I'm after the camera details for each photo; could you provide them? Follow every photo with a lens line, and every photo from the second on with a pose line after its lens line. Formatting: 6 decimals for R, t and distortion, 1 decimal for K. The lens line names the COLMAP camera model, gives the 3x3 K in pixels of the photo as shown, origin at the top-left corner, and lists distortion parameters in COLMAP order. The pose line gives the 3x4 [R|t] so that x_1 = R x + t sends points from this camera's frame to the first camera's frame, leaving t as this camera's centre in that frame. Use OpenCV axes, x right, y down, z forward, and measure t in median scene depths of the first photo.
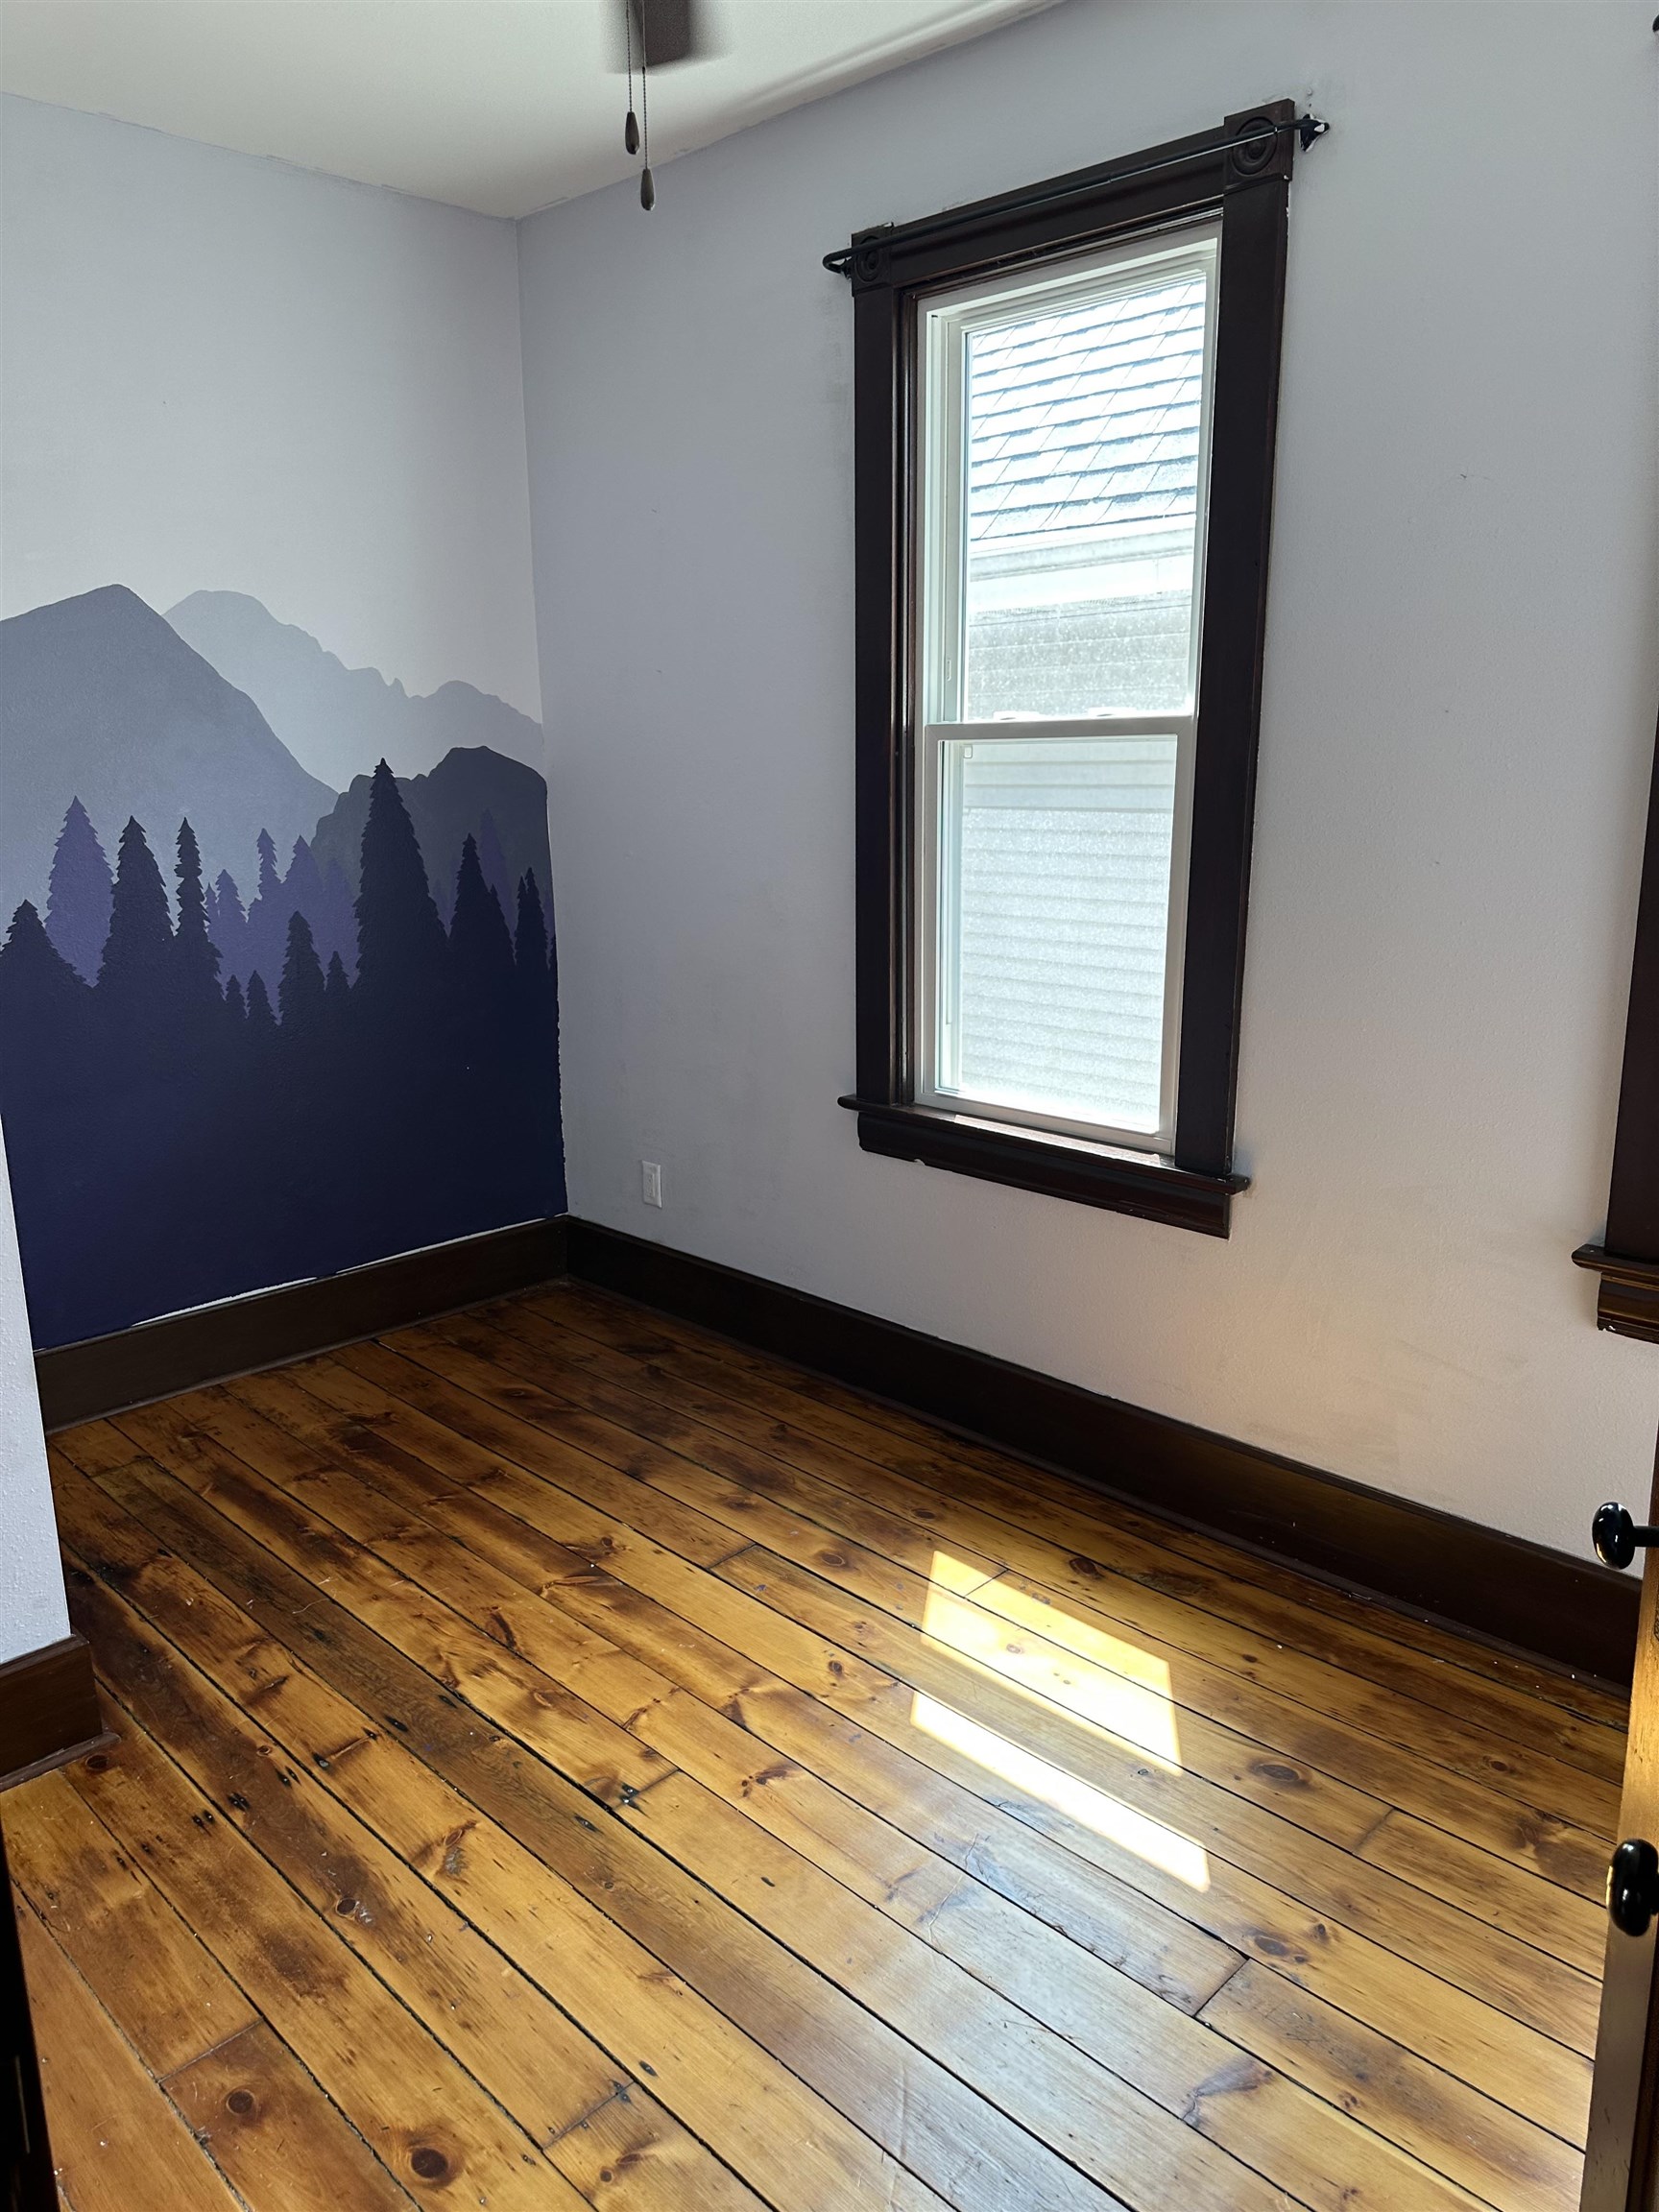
lens RADIAL K [[1547.7, 0, 829.5], [0, 1547.7, 1106.0], [0, 0, 1]] dist [0.093697, -0.112679]
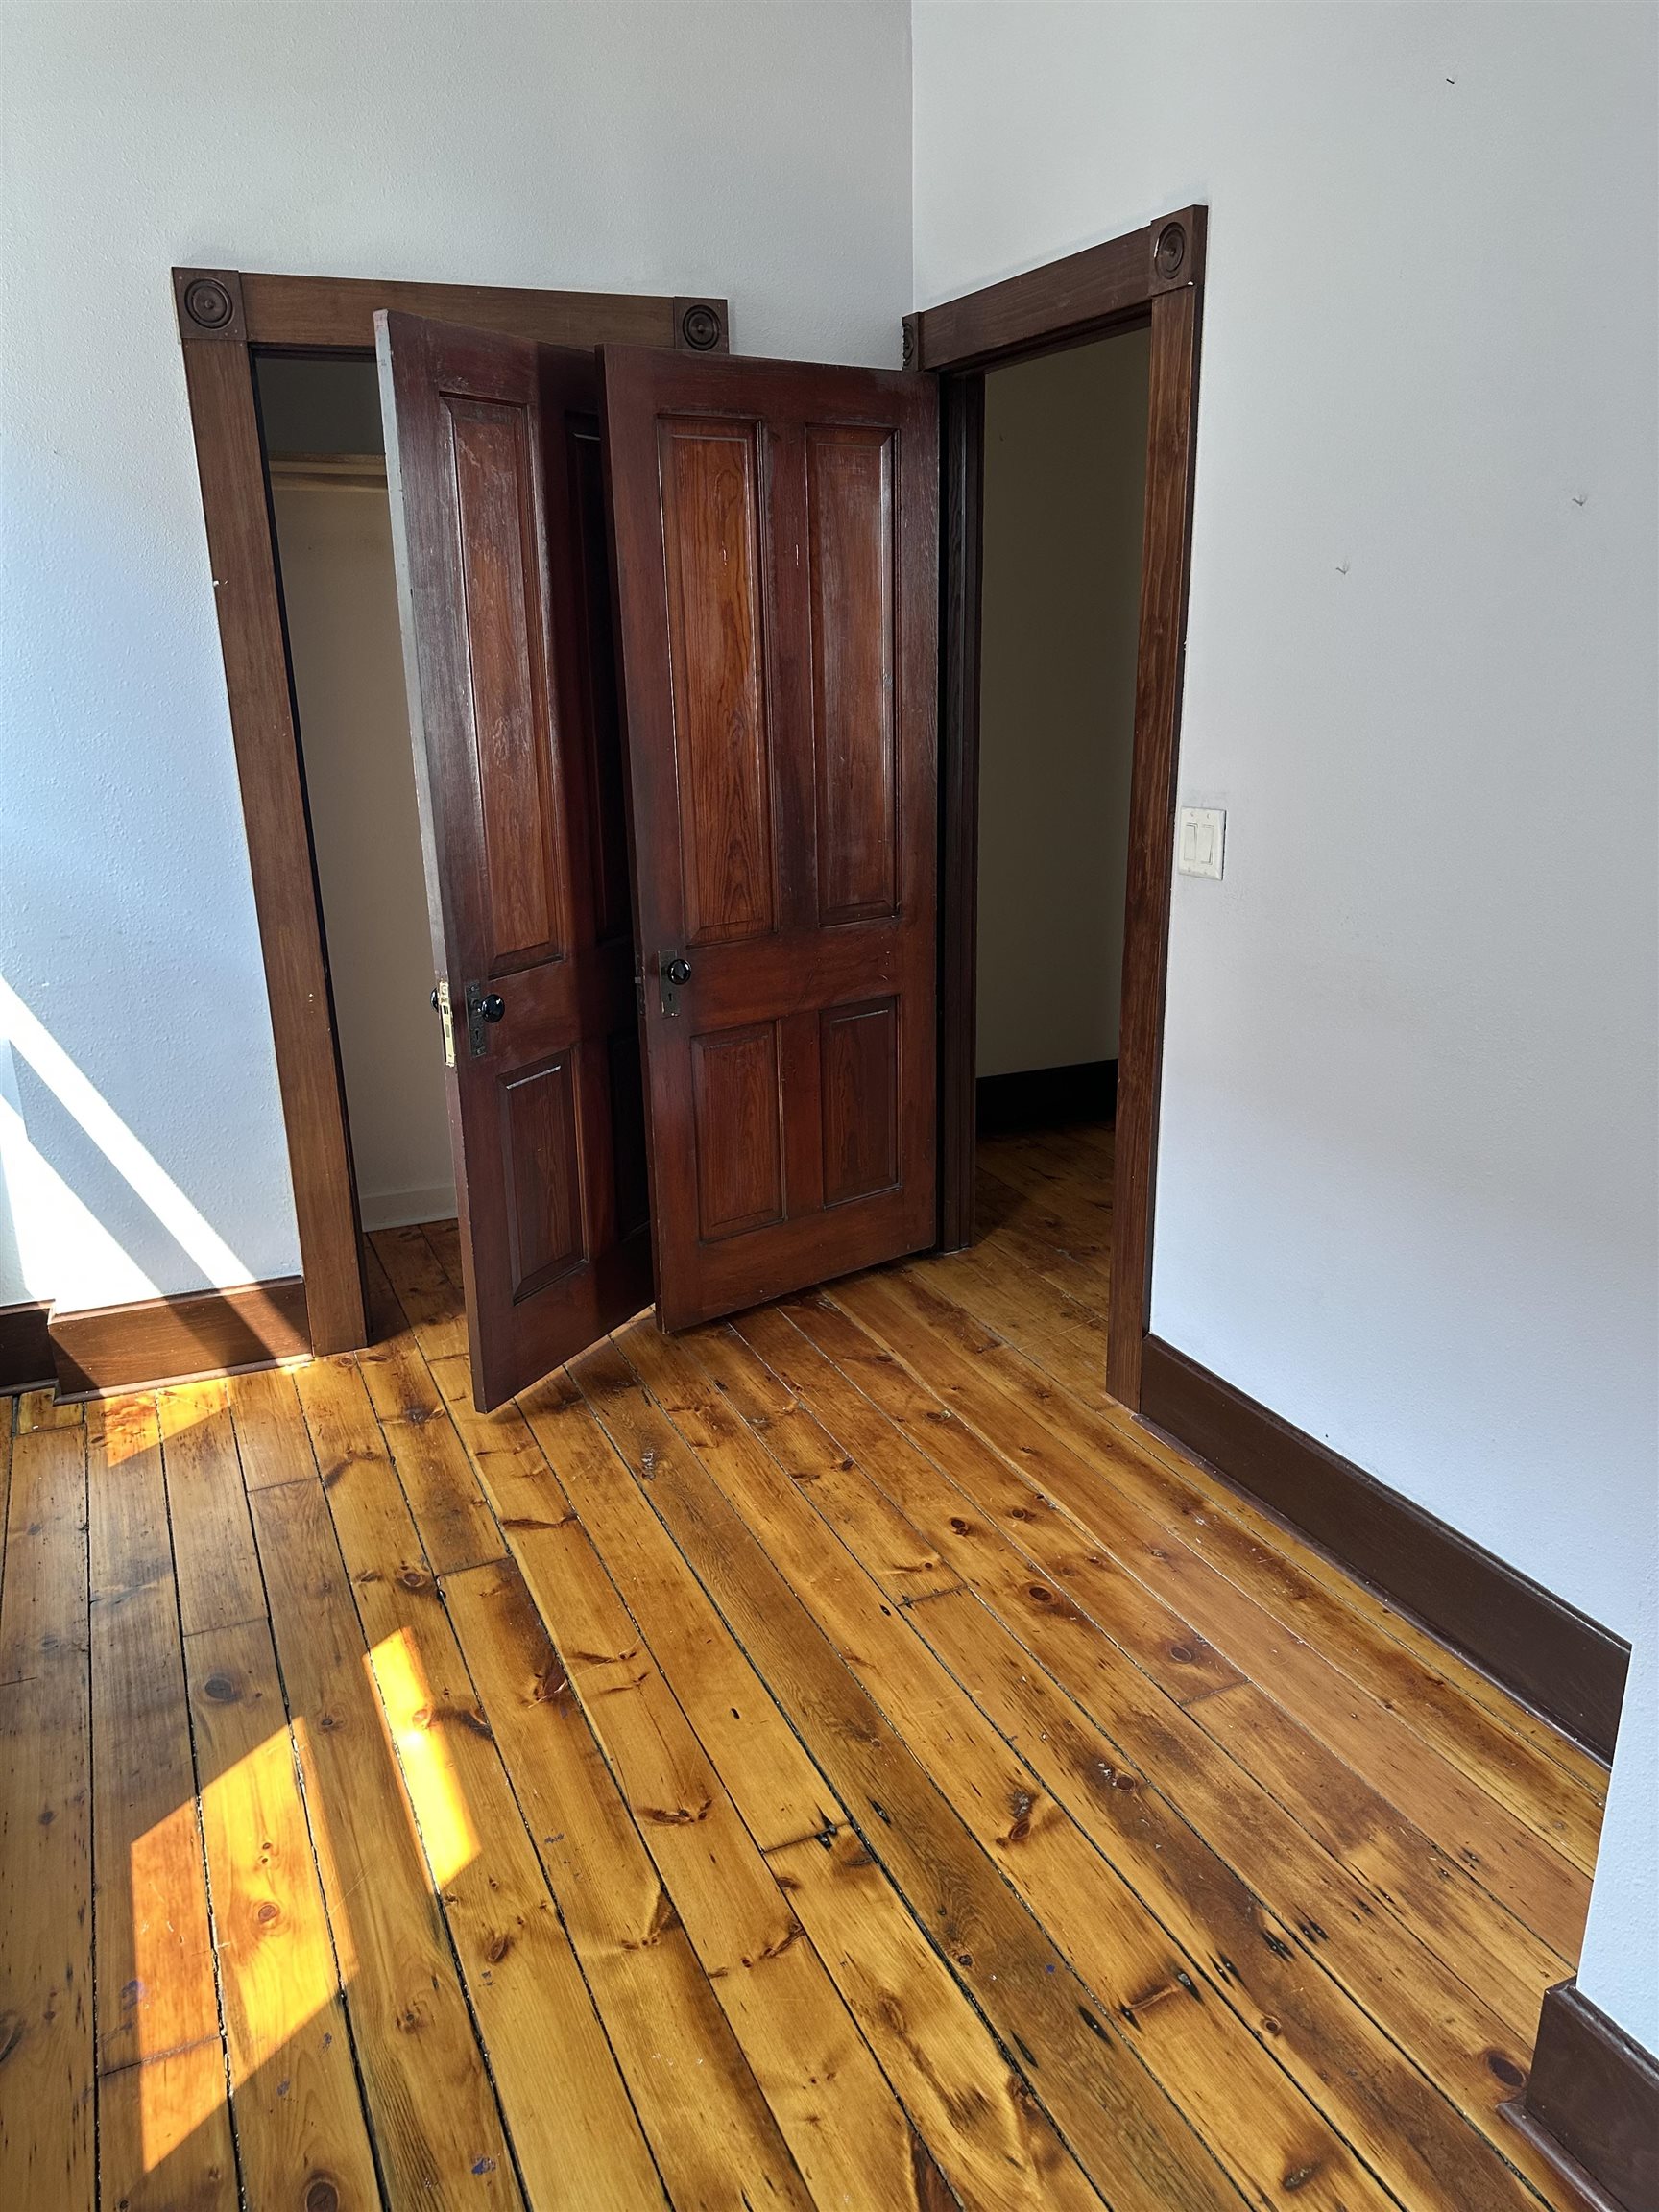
lens RADIAL K [[1547.7, 0, 829.5], [0, 1547.7, 1106.0], [0, 0, 1]] dist [0.093697, -0.112679]
pose [[-0.933897, -0.081214, 0.348196, -0.404365], [0.108087, 0.864167, 0.491460, -0.352976], [-0.340813, 0.496609, -0.798265, 1.502345]]
